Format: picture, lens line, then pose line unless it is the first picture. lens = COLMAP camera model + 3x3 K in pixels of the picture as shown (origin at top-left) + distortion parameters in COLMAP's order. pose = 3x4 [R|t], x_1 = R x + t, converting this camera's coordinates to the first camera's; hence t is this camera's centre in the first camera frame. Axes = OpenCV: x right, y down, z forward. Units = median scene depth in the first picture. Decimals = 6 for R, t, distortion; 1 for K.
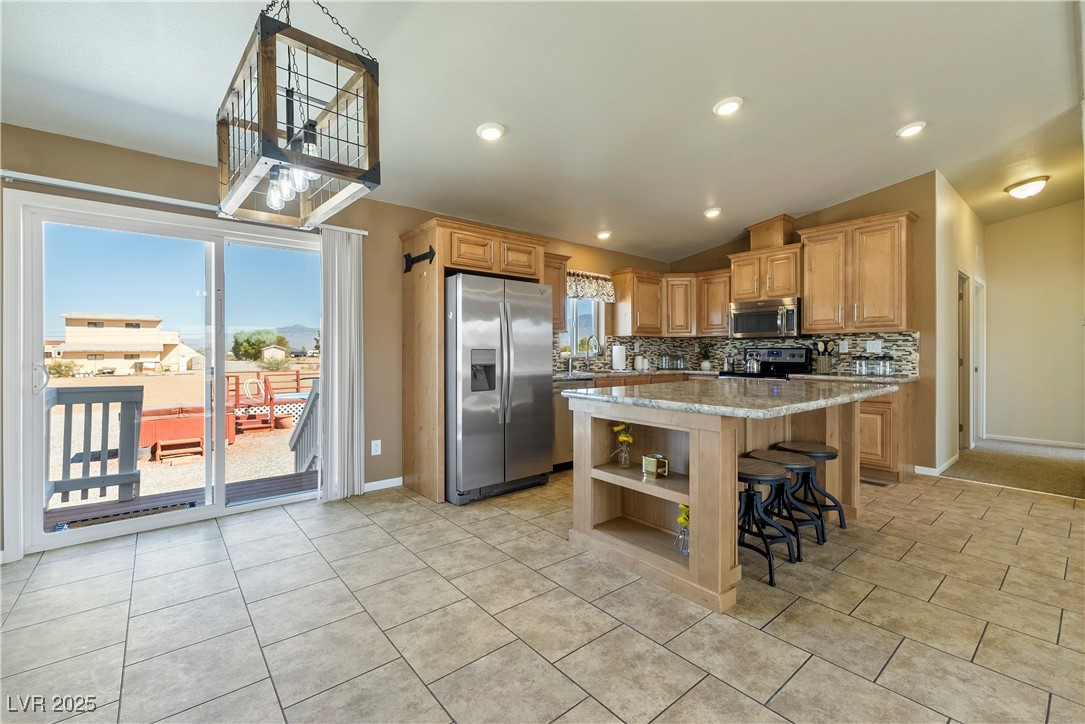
lens RADIAL K [[464.7, 0, 546.0], [0, 464.7, 352.5], [0, 0, 1]] dist [0.002492, -0.000491]
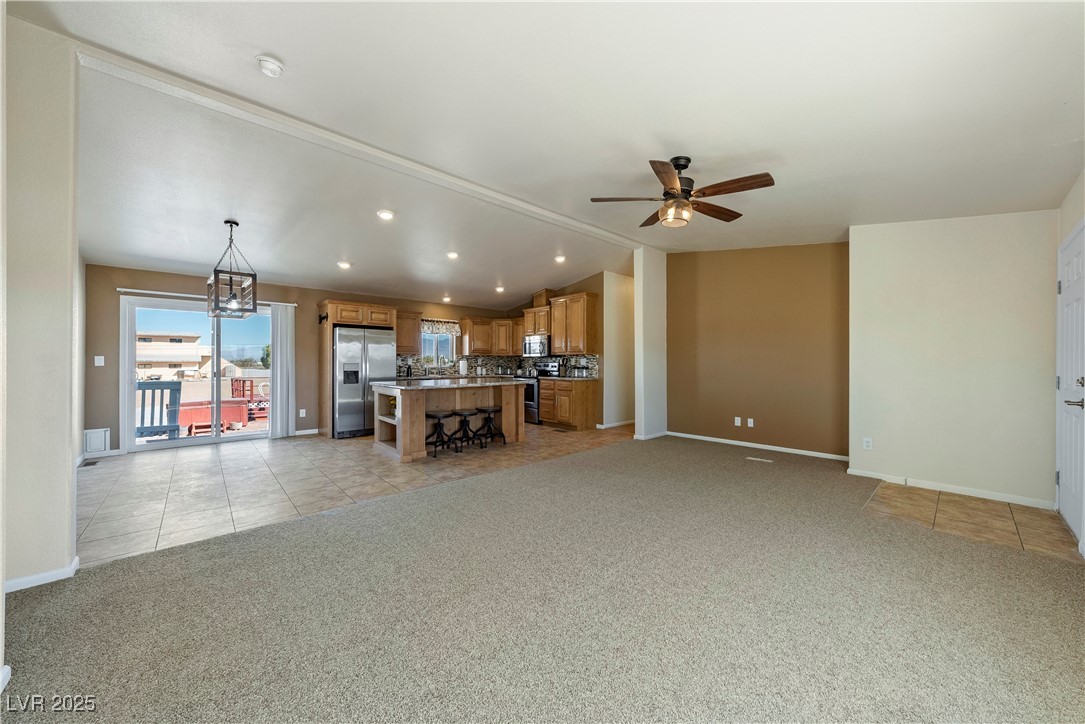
lens RADIAL K [[387.2, 0, 542.5], [0, 387.2, 362.0], [0, 0, 1]] dist [0.000051, -0.000029]
pose [[0.999484, 0.002097, 0.032041, 0.518844], [-0.002016, 0.999995, -0.002571, -0.008435], [-0.032047, 0.002505, 0.999483, -0.584356]]
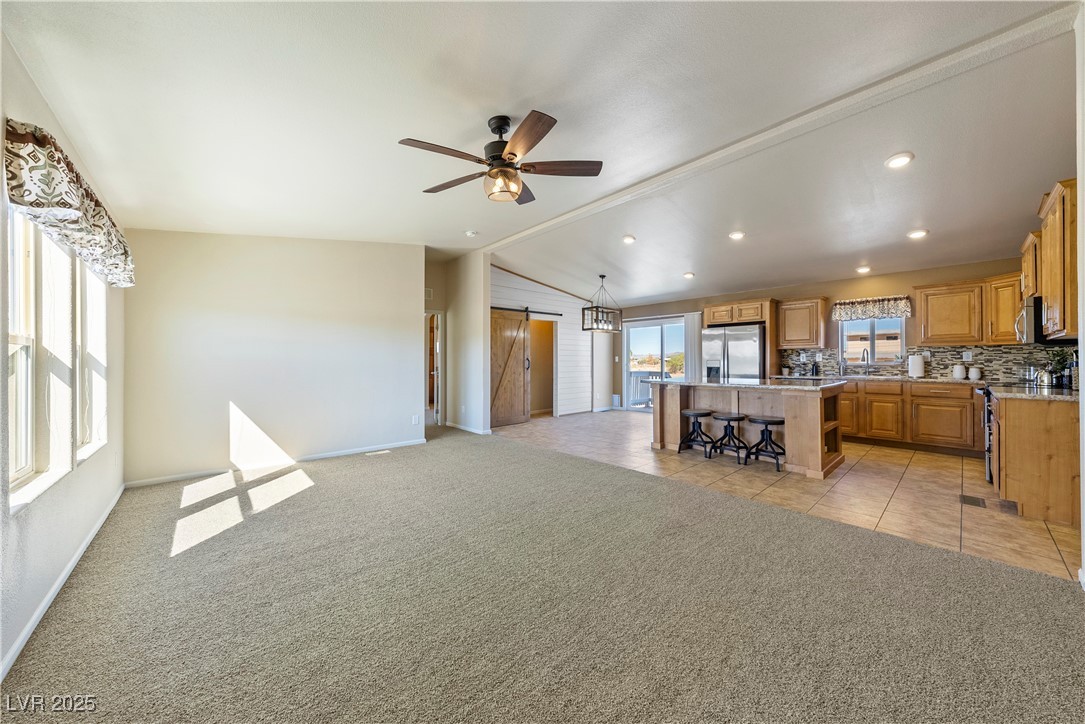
lens RADIAL K [[378.8, 0, 549.0], [0, 378.8, 358.6], [0, 0, 1]] dist [-0.000229, 0.000106]
pose [[0.036959, -0.003619, -0.999310, 1.319528], [0.003511, 0.999988, -0.003491, -0.008720], [0.999311, -0.003379, 0.036972, 0.107589]]
